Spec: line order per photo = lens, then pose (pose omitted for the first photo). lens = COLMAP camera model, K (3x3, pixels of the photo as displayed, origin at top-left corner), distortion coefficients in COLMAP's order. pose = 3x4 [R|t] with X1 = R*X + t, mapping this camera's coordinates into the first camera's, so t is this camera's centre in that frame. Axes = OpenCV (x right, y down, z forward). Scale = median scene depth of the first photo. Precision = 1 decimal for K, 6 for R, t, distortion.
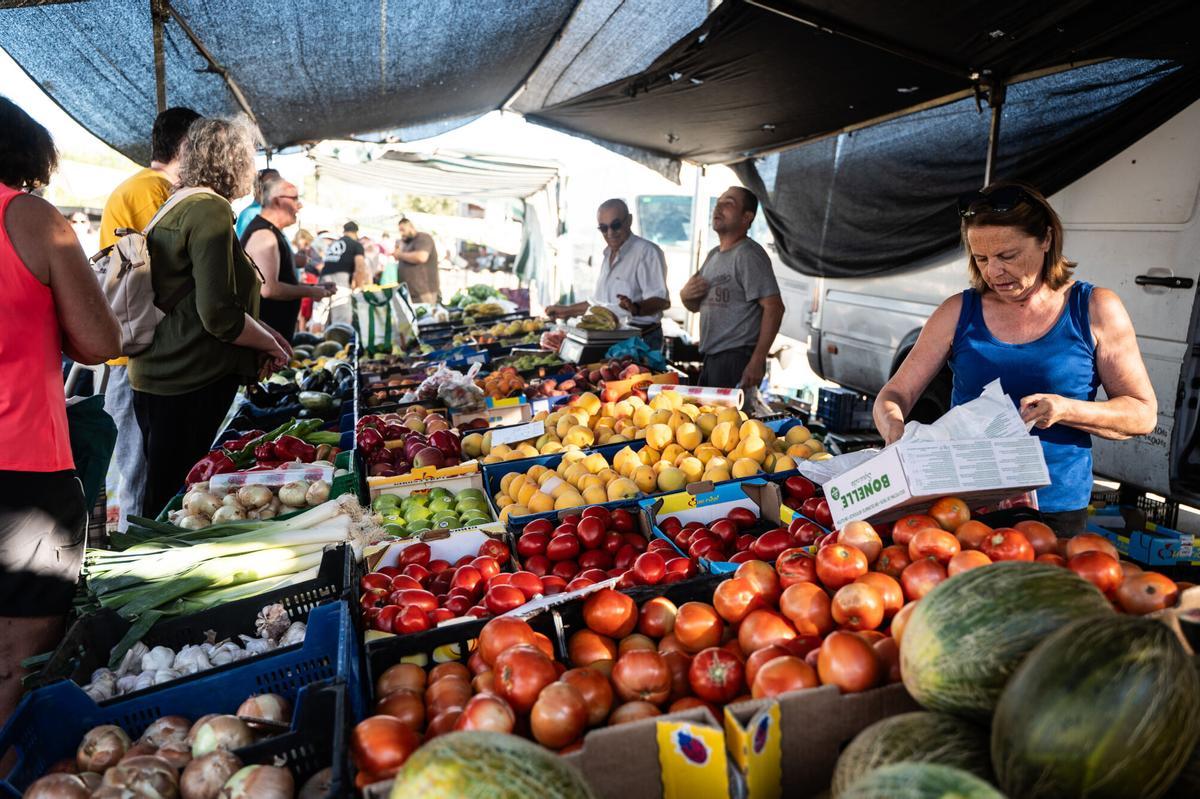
lens RADIAL K [[951.4, 0, 608.1], [0, 951.4, 400.4], [0, 0, 1]] dist [0.005010, -0.004158]
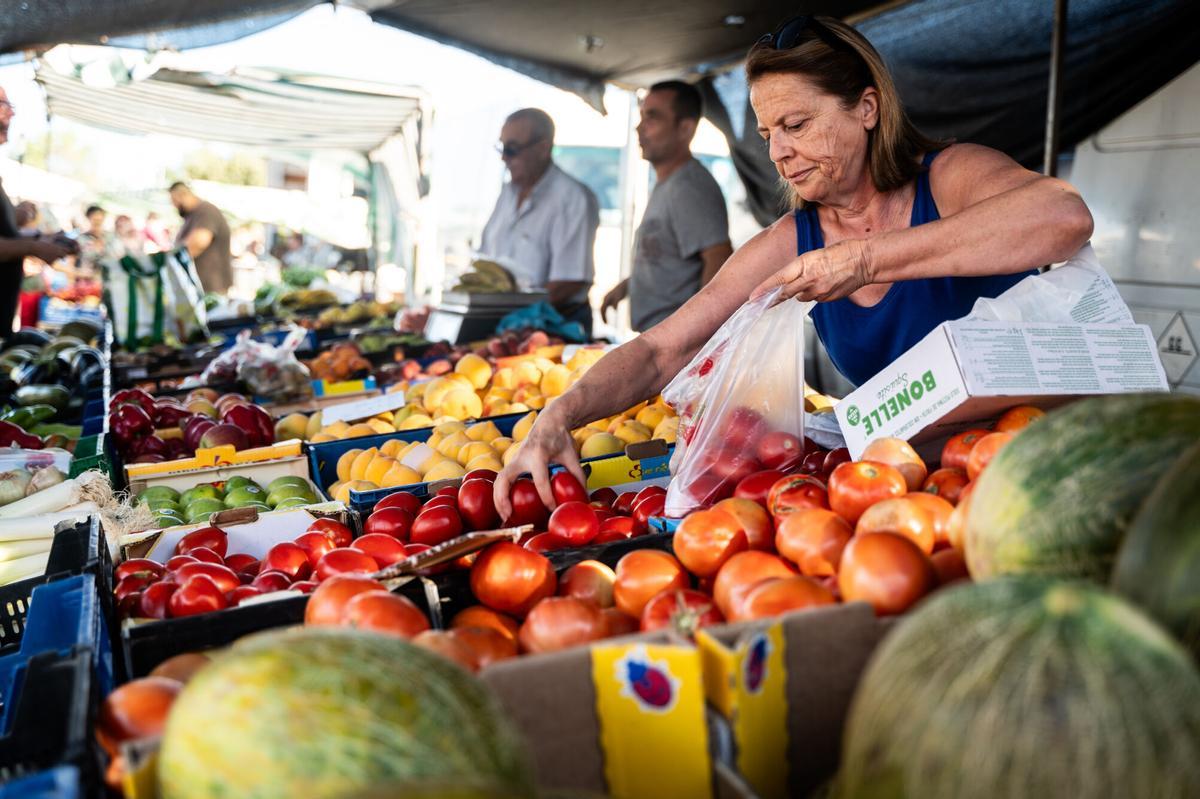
lens RADIAL K [[1442.5, 0, 600.0], [0, 1442.5, 399.5], [0, 0, 1]] dist [-0.007394, 0.002350]
pose [[0.997383, -0.008869, 0.071755, -0.005001], [0.013531, 0.997810, -0.064750, 0.100573], [-0.071023, 0.065551, 0.995318, 0.013745]]
